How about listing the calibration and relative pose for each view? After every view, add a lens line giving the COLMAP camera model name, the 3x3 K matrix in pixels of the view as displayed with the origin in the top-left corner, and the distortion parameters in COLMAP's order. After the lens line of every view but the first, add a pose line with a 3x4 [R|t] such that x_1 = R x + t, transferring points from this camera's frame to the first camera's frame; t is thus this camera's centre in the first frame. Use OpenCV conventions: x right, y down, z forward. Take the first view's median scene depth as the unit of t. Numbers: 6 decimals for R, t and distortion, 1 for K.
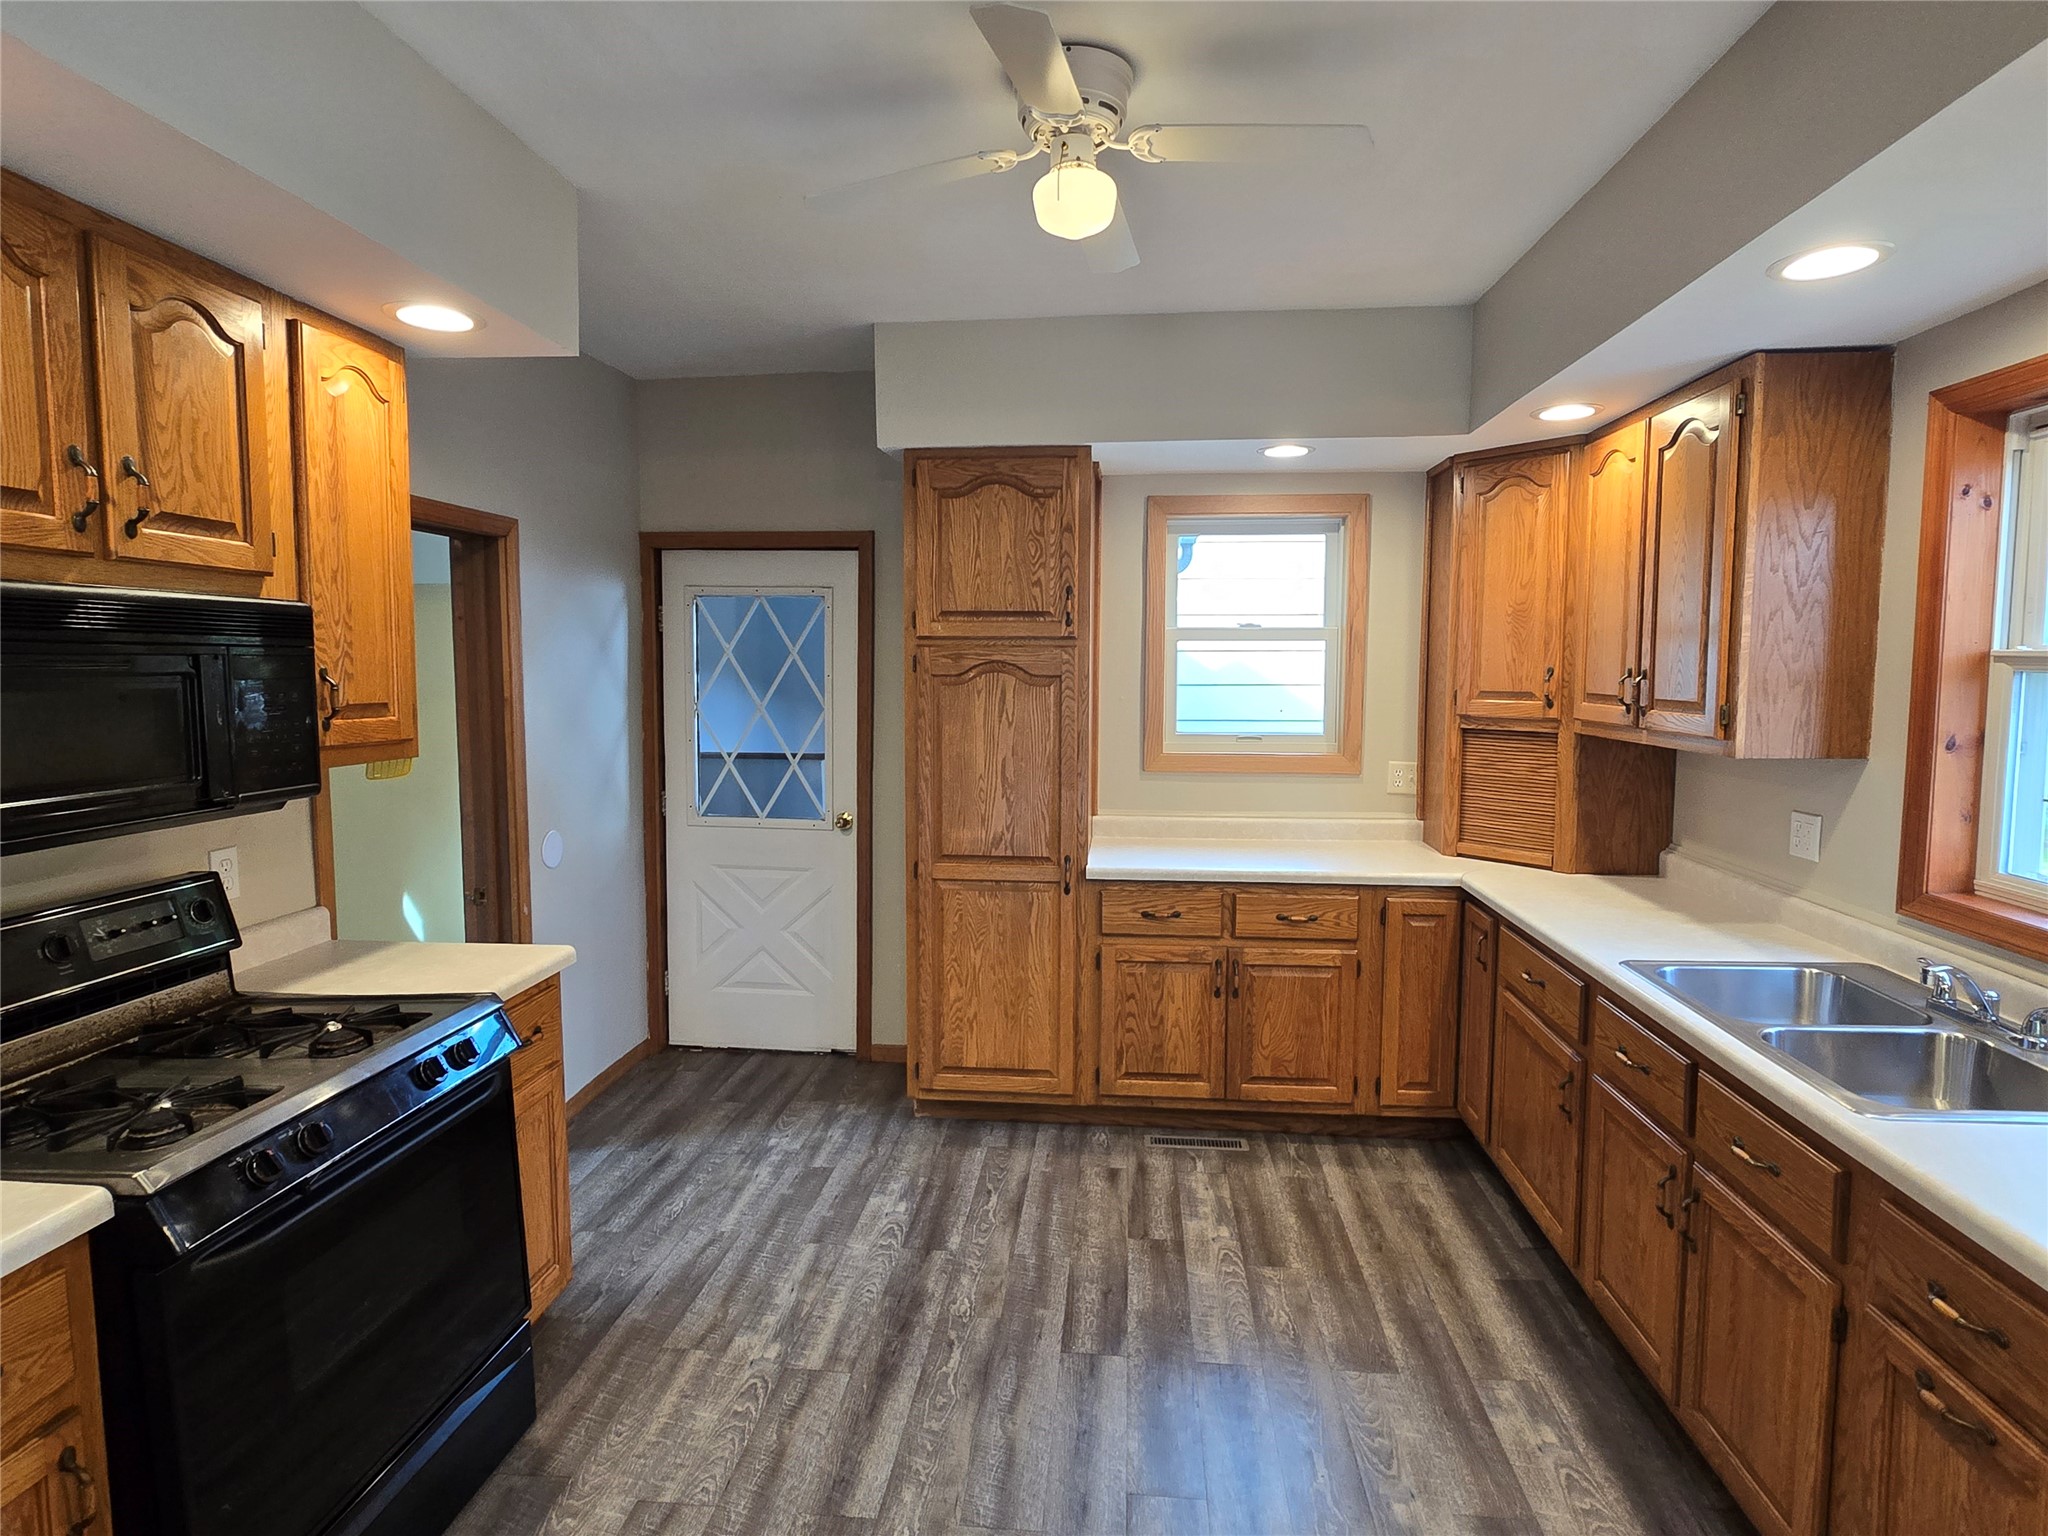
lens RADIAL K [[1071.8, 0, 1039.8], [0, 1071.8, 752.0], [0, 0, 1]] dist [-0.005870, 0.000380]
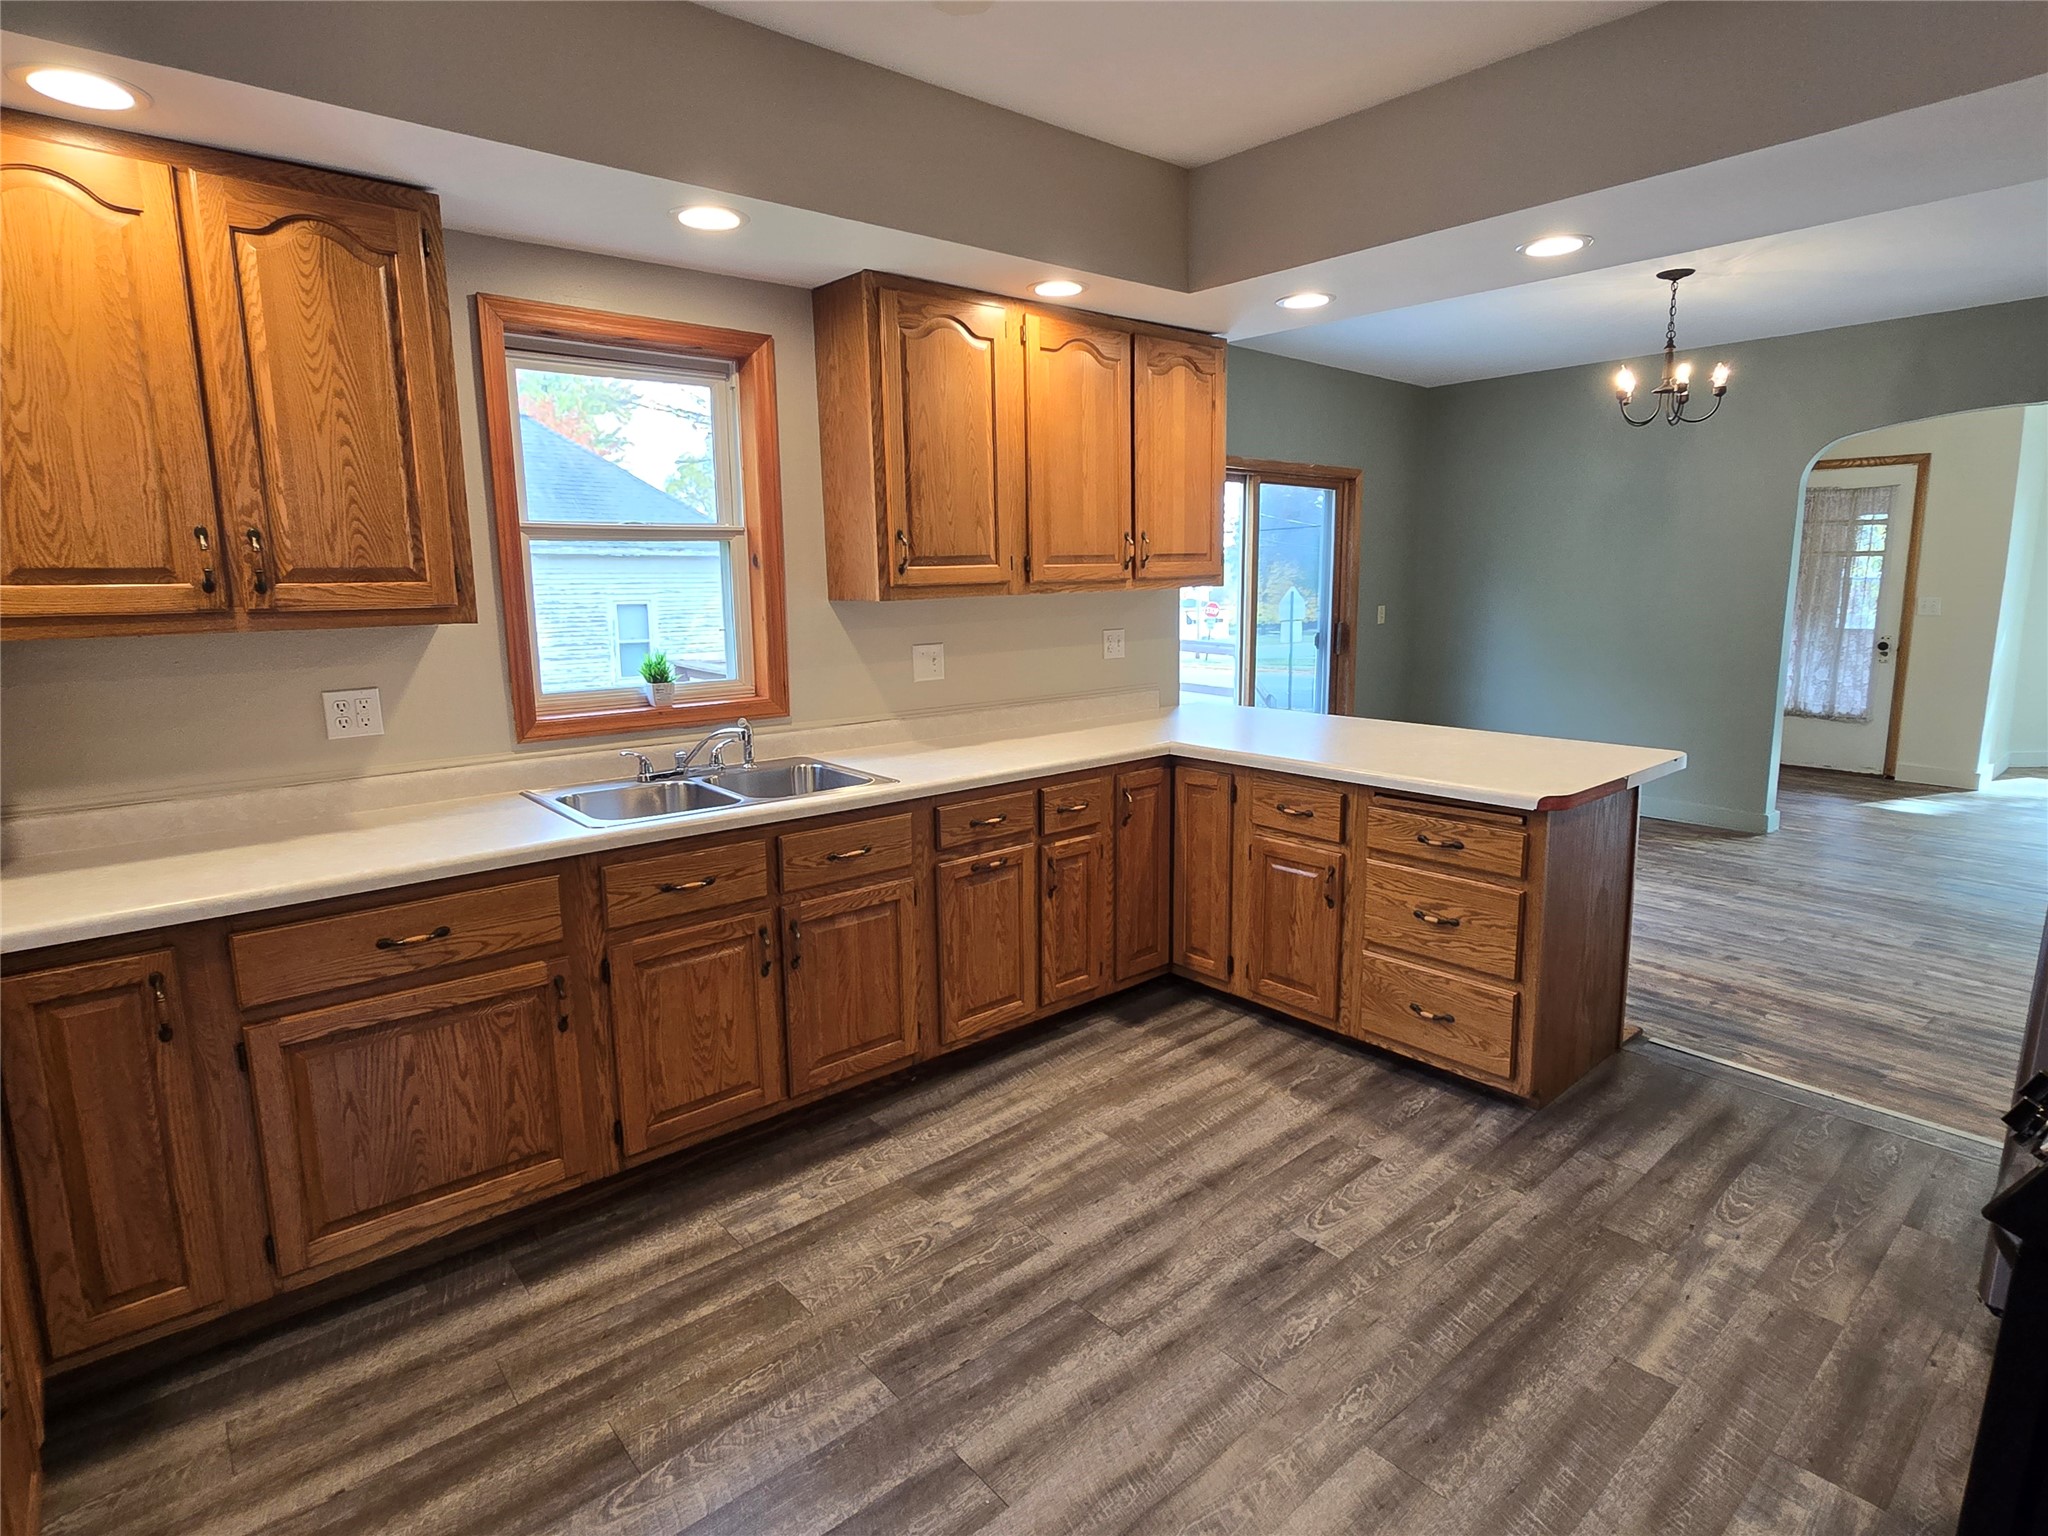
lens RADIAL K [[1071.8, 0, 1039.8], [0, 1071.8, 752.0], [0, 0, 1]] dist [-0.005870, 0.000380]
pose [[-0.716411, -0.106085, 0.689566, -0.307951], [0.071963, 0.971864, 0.224279, -0.046274], [-0.693957, 0.210299, -0.688621, 1.002761]]
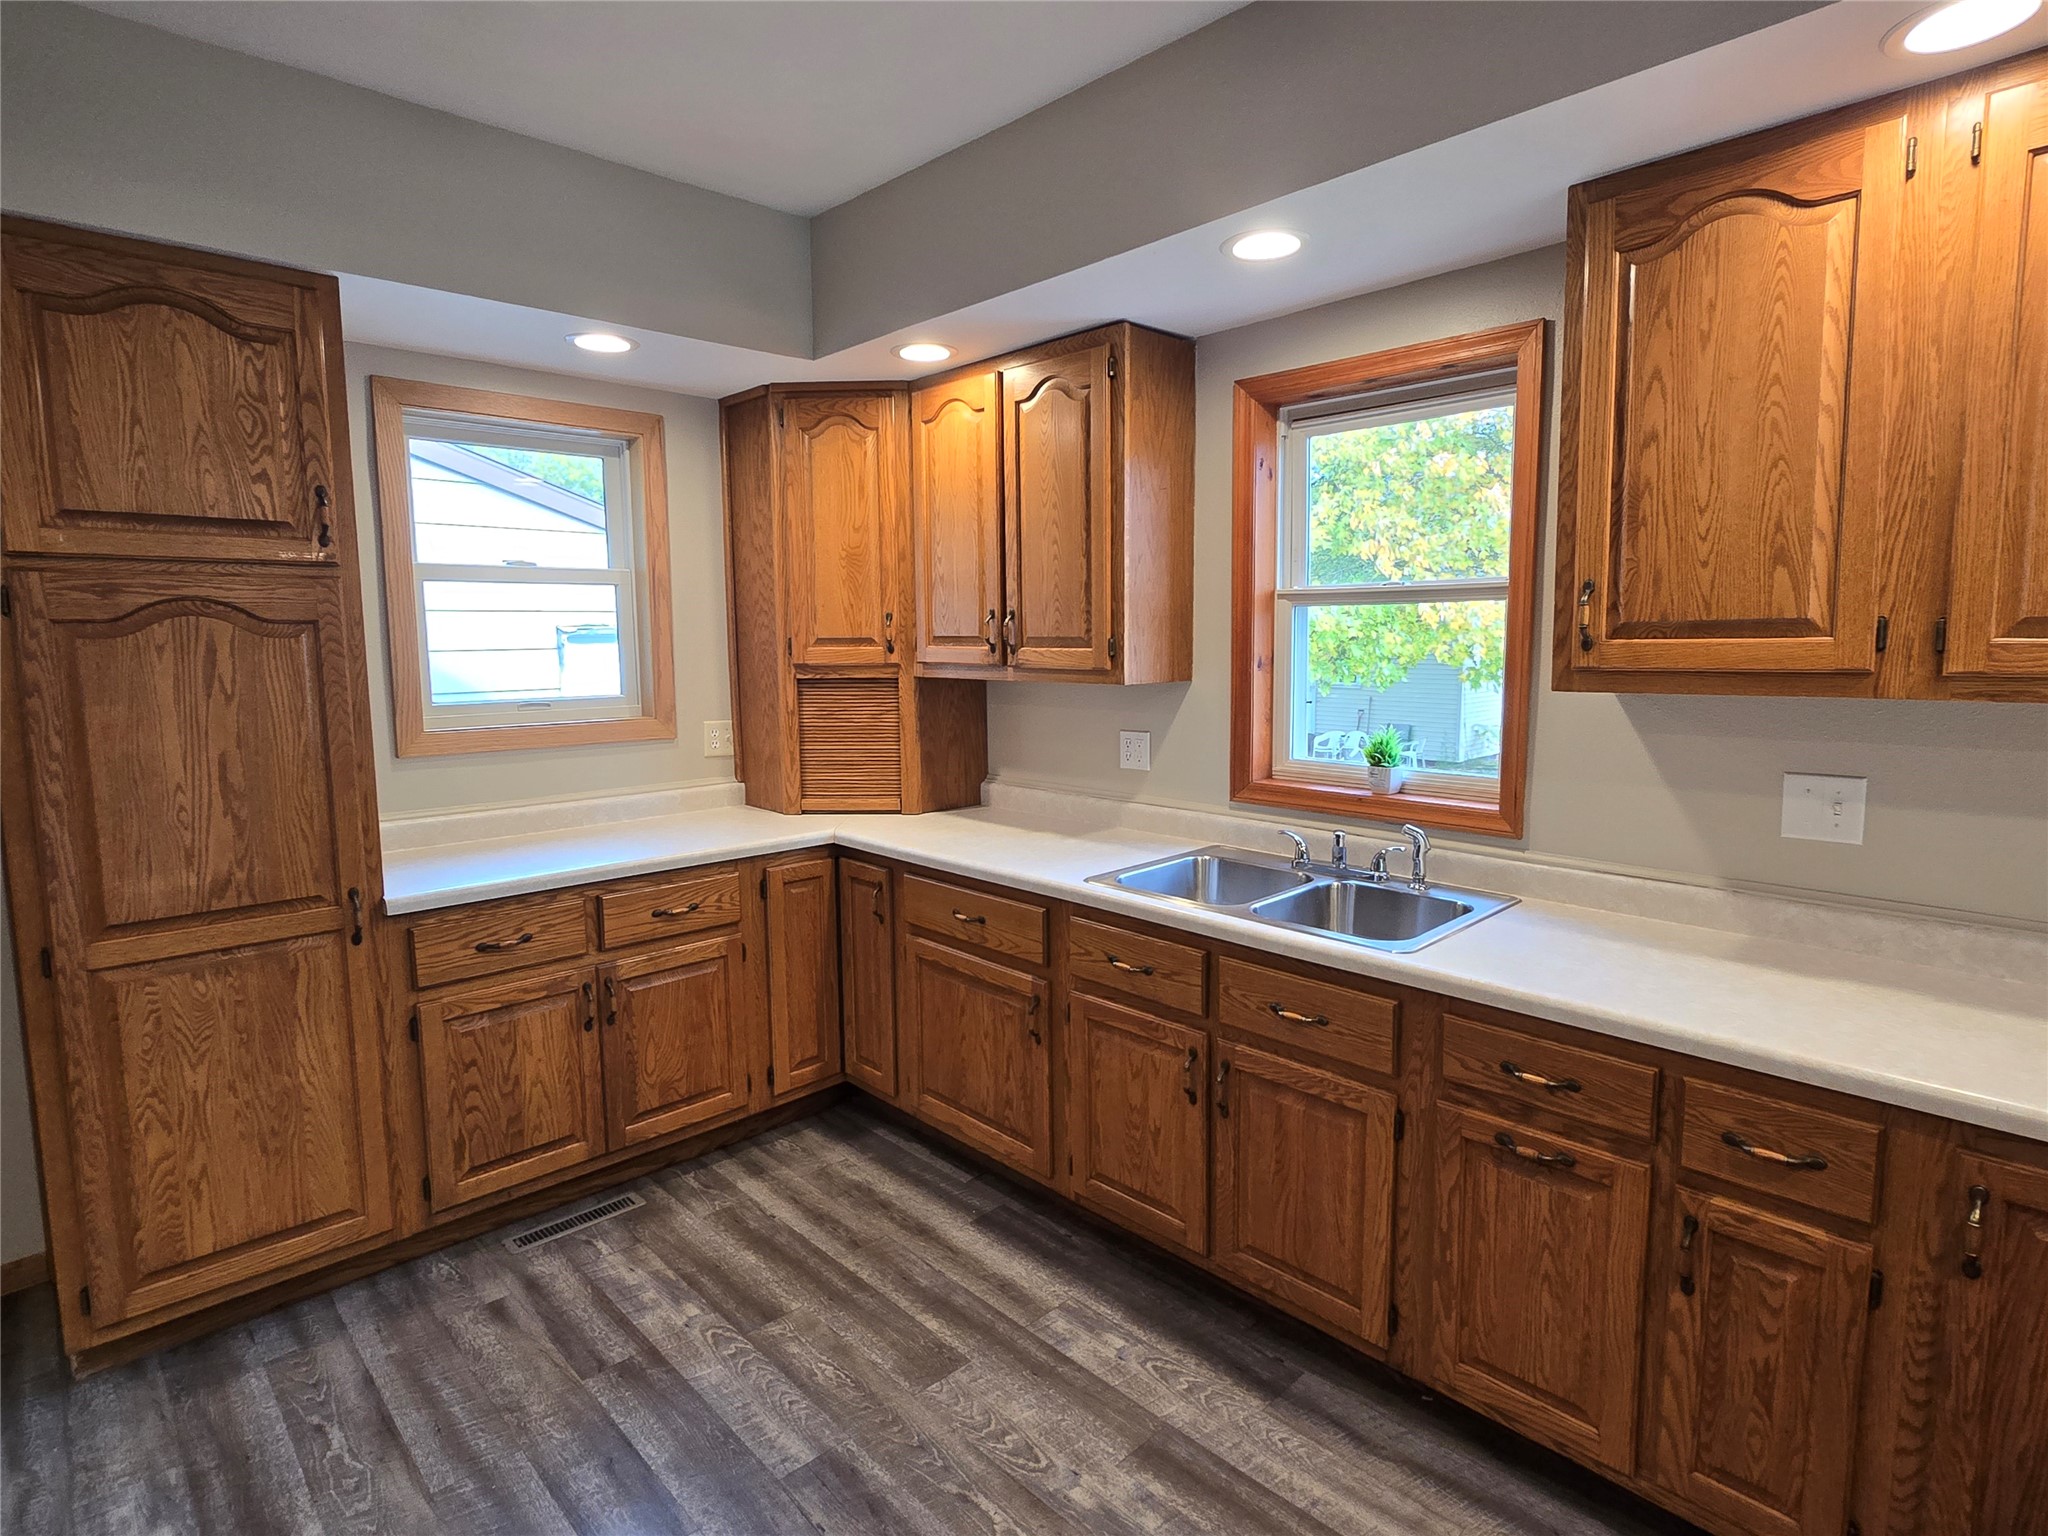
lens RADIAL K [[1068.4, 0, 1037.4], [0, 1068.4, 751.4], [0, 0, 1]] dist [-0.001372, -0.000613]
pose [[0.657369, -0.091308, 0.748017, -0.196404], [0.073016, 0.995679, 0.057372, 0.003501], [-0.750023, 0.016903, 0.661195, 0.240809]]
